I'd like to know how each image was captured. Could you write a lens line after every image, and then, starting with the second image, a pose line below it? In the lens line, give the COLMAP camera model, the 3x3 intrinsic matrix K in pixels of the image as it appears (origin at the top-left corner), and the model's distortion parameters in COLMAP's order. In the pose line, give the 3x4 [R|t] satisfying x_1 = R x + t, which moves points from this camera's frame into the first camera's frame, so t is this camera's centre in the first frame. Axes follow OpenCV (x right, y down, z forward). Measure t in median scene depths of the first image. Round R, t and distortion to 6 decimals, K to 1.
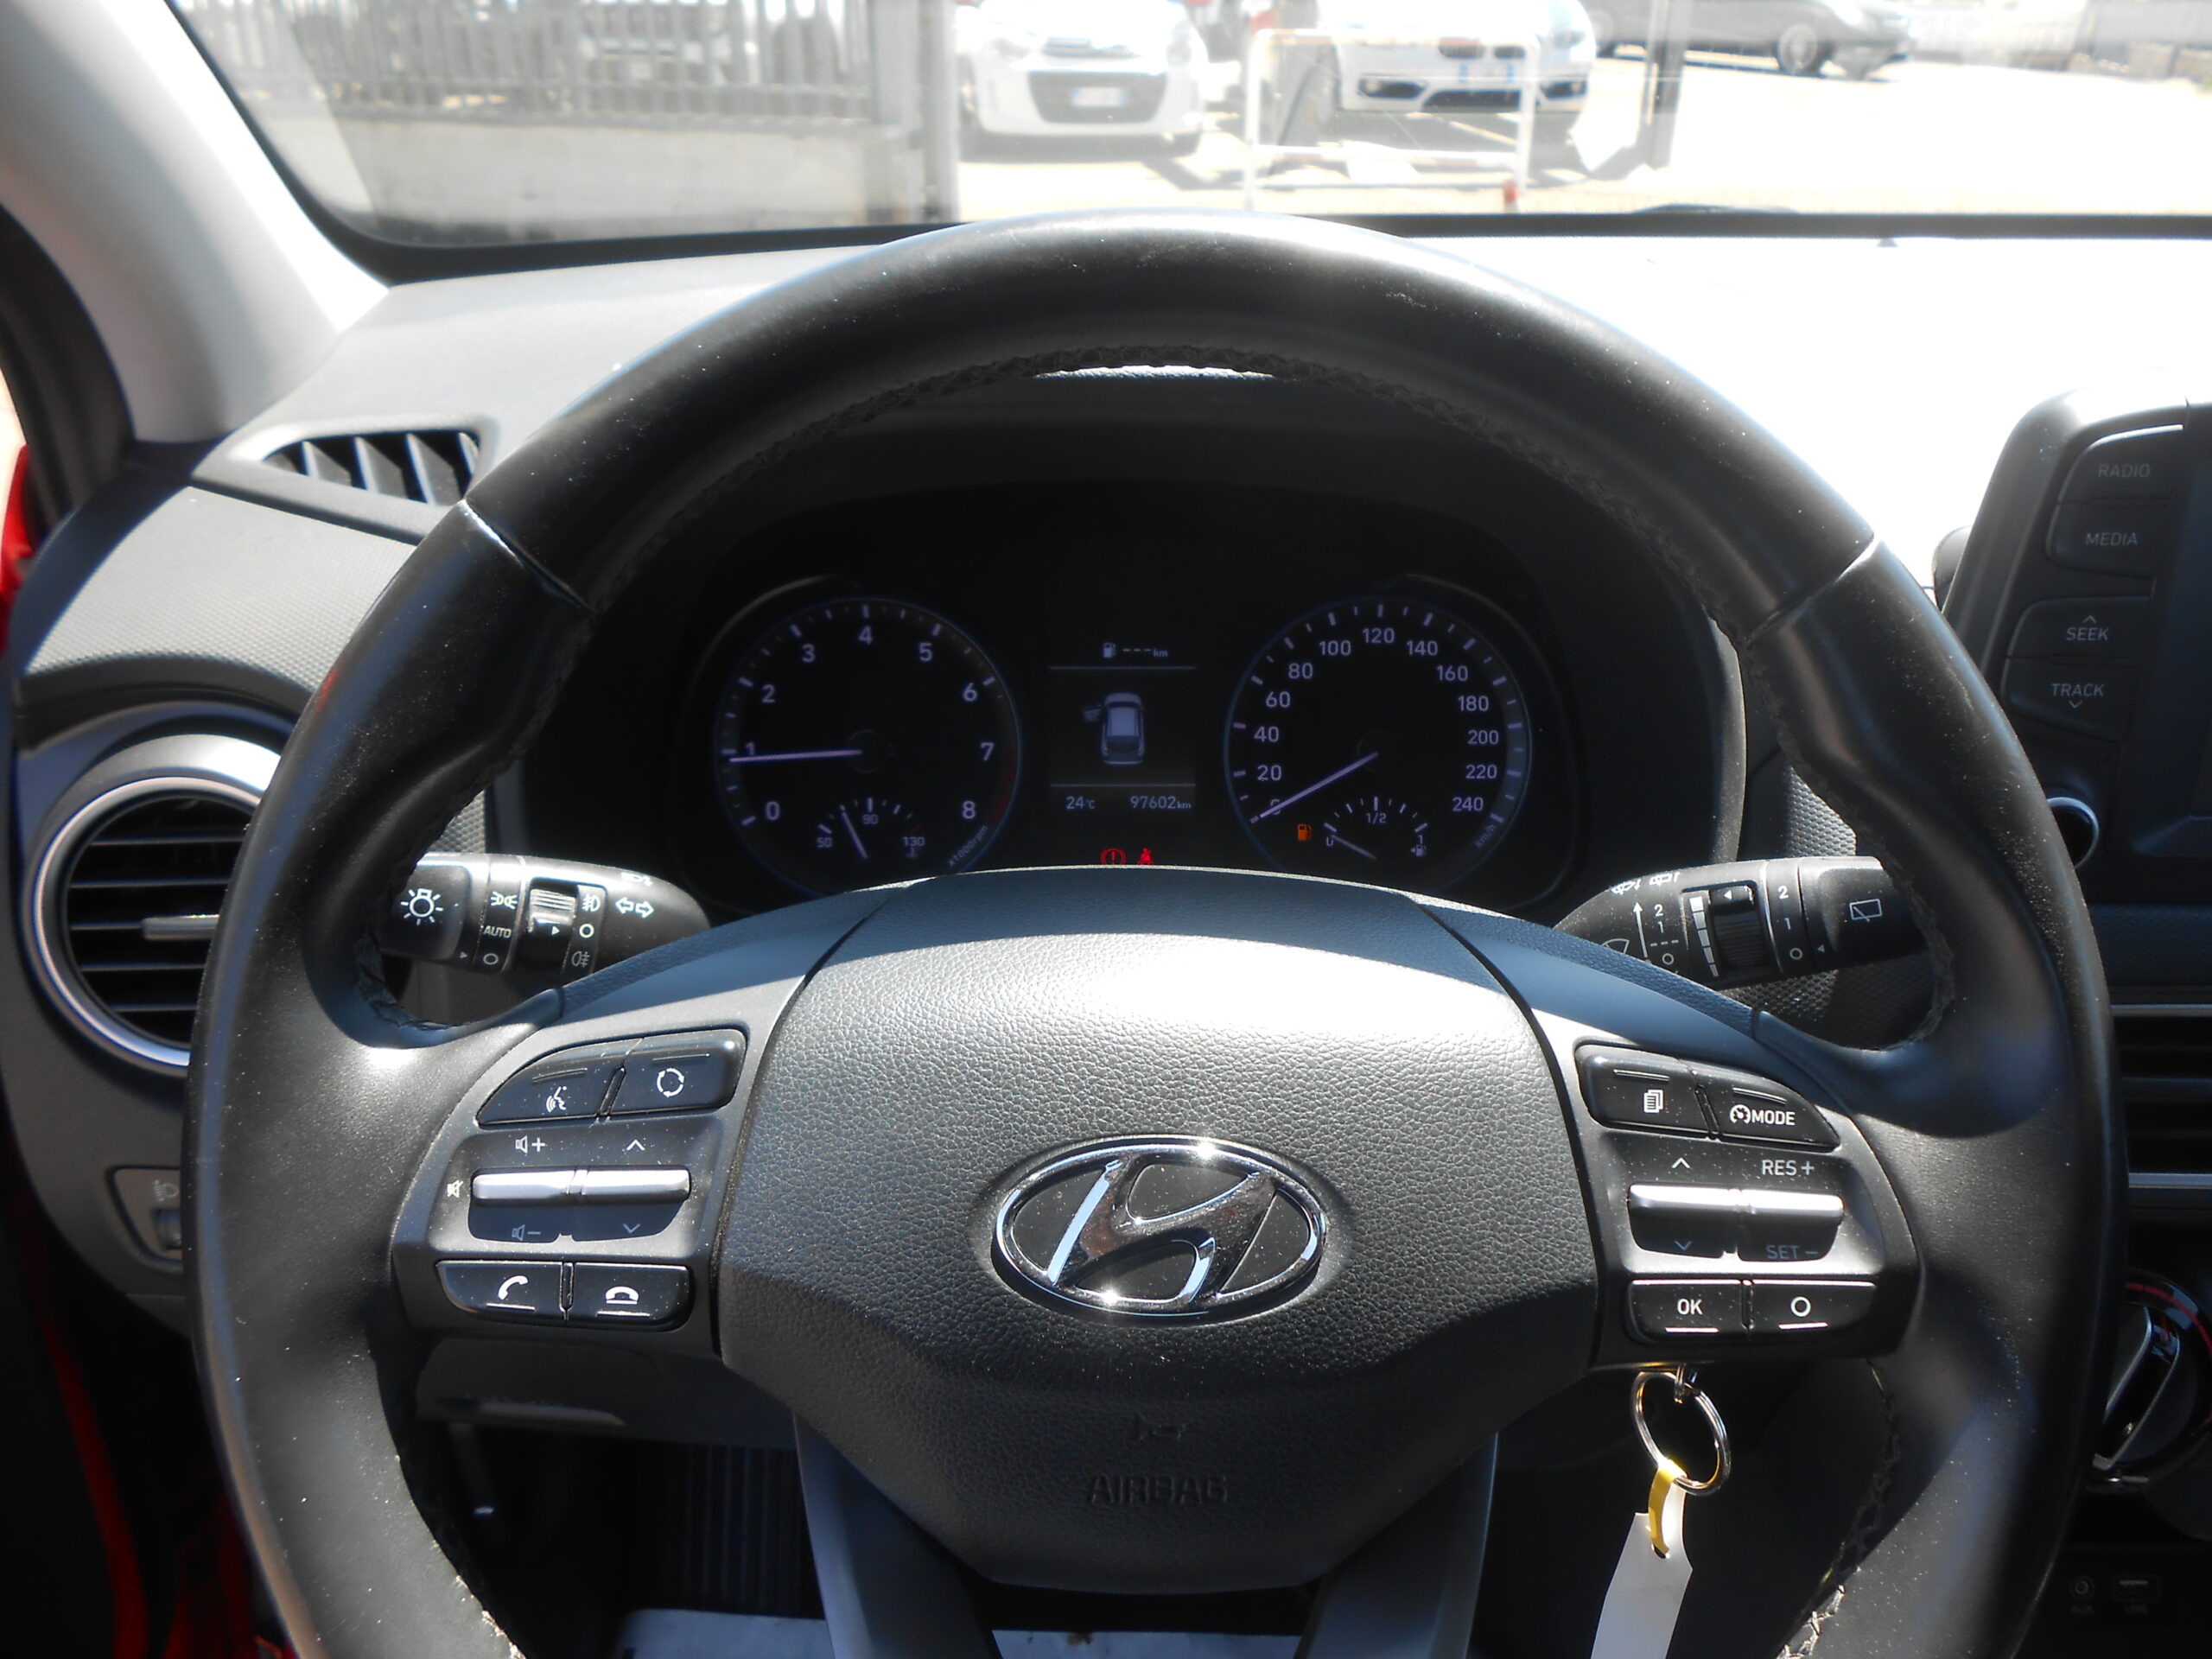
lens RADIAL K [[1685.3, 0, 1106.0], [0, 1685.3, 829.5], [0, 0, 1]] dist [-0.001672, -0.005723]
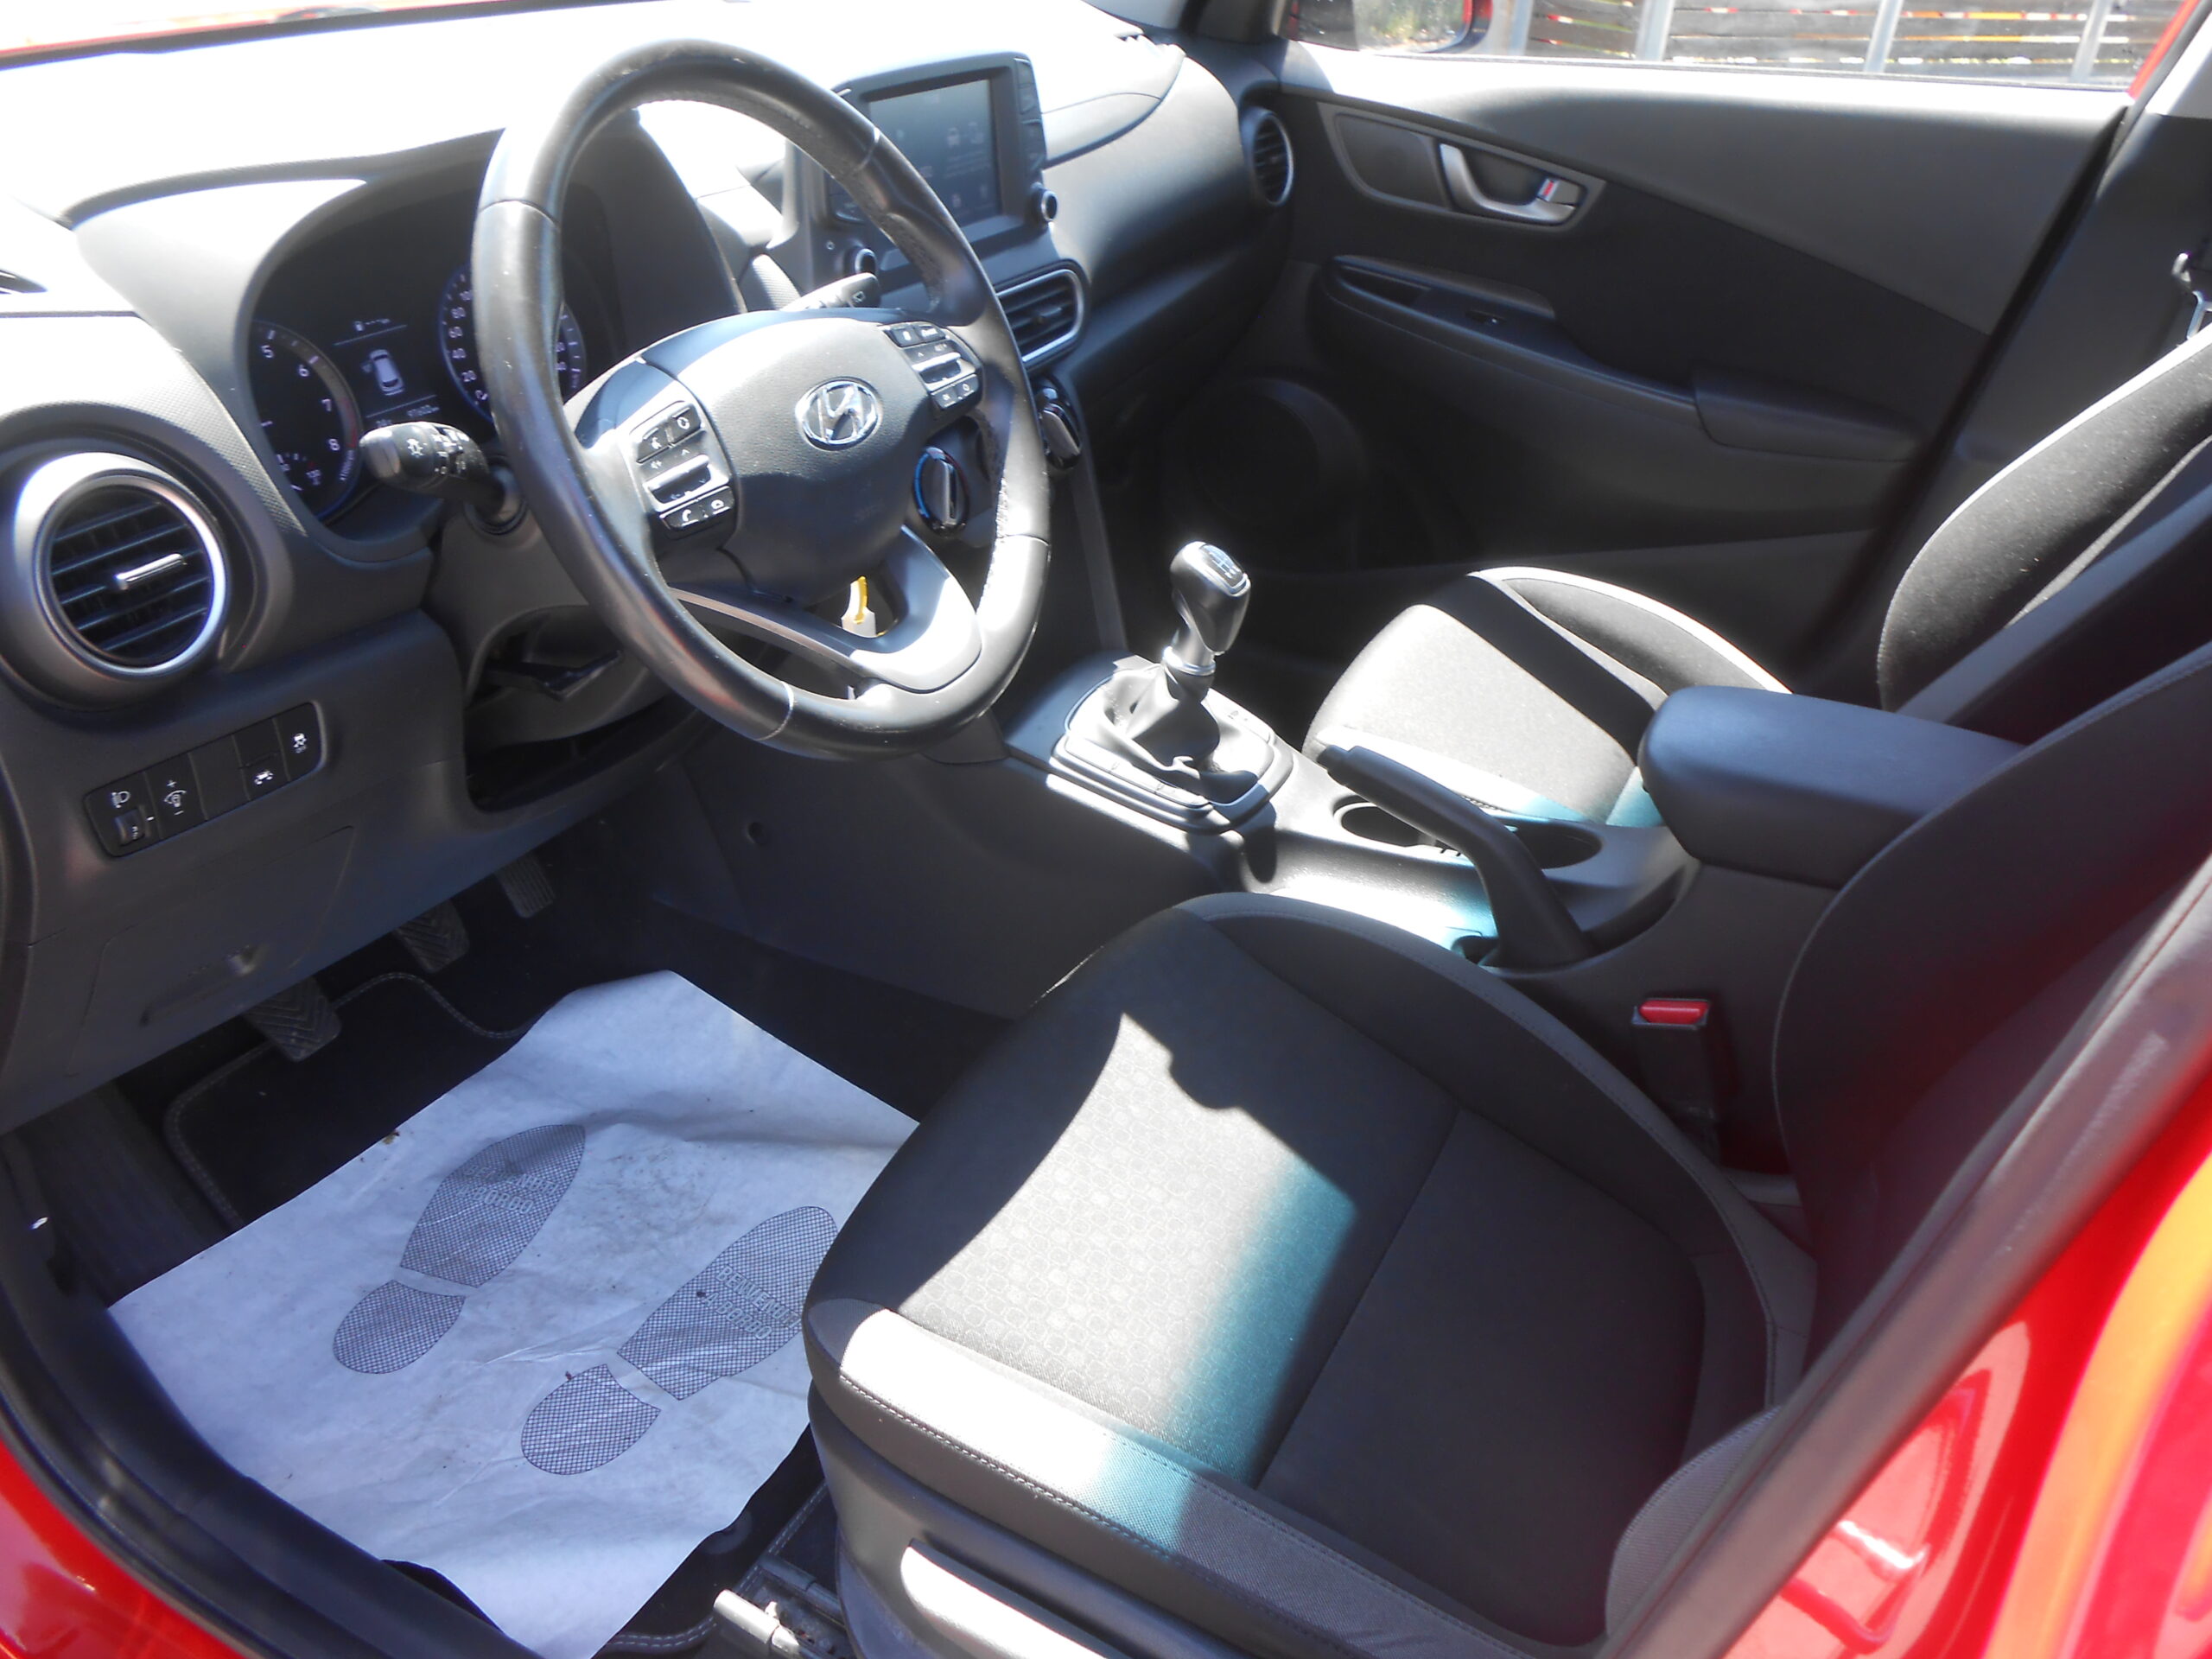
lens RADIAL K [[1685.3, 0, 1106.0], [0, 1685.3, 829.5], [0, 0, 1]] dist [-0.001672, -0.005723]
pose [[0.423220, -0.442882, 0.790405, -1.713471], [0.350955, 0.884414, 0.307640, 0.108281], [-0.835294, 0.147197, 0.529733, -0.549360]]
